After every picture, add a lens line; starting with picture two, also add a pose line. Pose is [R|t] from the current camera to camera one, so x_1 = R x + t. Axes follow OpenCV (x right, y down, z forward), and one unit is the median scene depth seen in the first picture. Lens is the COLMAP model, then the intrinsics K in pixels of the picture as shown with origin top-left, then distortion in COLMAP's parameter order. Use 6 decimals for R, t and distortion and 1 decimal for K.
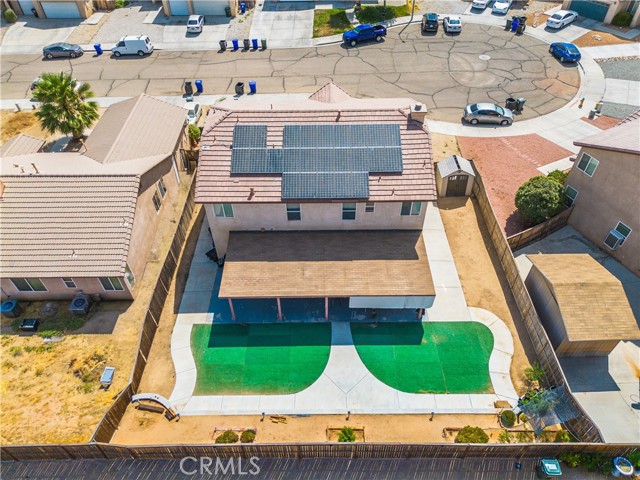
lens RADIAL K [[451.9, 0, 322.3], [0, 451.9, 240.4], [0, 0, 1]] dist [0.061761, -0.057577]
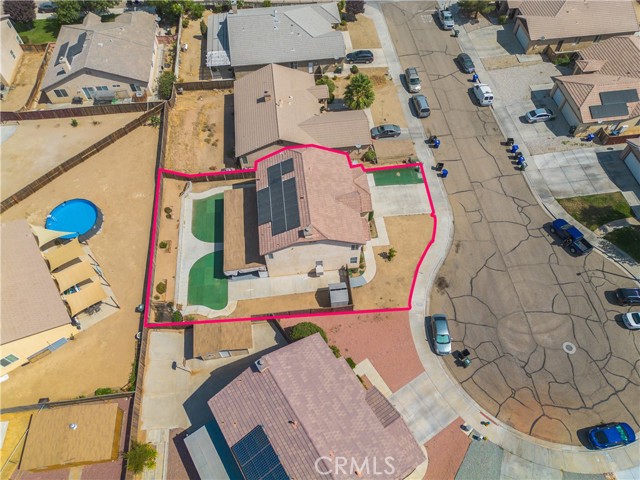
lens RADIAL K [[451.9, 0, 322.3], [0, 451.9, 240.4], [0, 0, 1]] dist [0.061761, -0.057577]
pose [[0.115880, 0.829367, -0.546555, 0.597256], [-0.699543, 0.458785, 0.547864, -0.630307], [0.705132, 0.318853, 0.633342, -0.013295]]
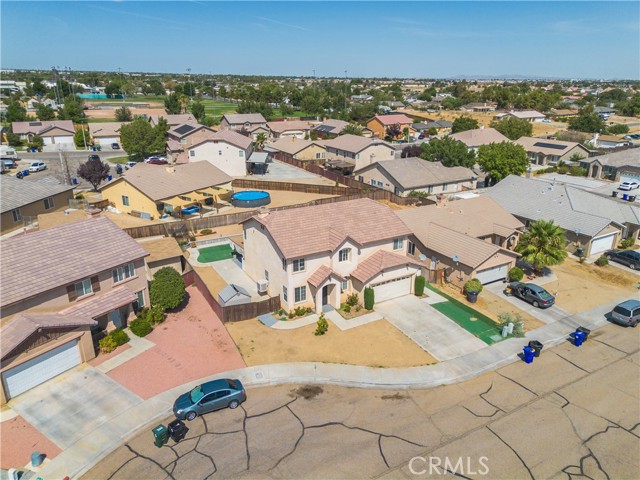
lens RADIAL K [[451.9, 0, 322.3], [0, 451.9, 240.4], [0, 0, 1]] dist [0.061761, -0.057577]
pose [[-0.865398, 0.173013, -0.470269, 0.392301], [-0.354556, 0.451755, 0.818662, -0.791939], [0.354086, 0.875205, -0.329605, 0.844371]]
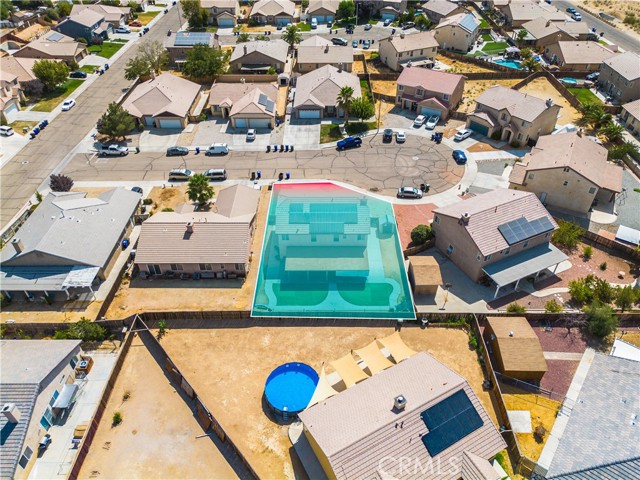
lens RADIAL K [[451.9, 0, 322.3], [0, 451.9, 240.4], [0, 0, 1]] dist [0.061761, -0.057577]
pose [[0.999962, 0.008710, -0.000578, -0.007559], [-0.008725, 0.995461, -0.094769, 0.089501], [-0.000250, 0.094771, 0.995499, -0.712684]]
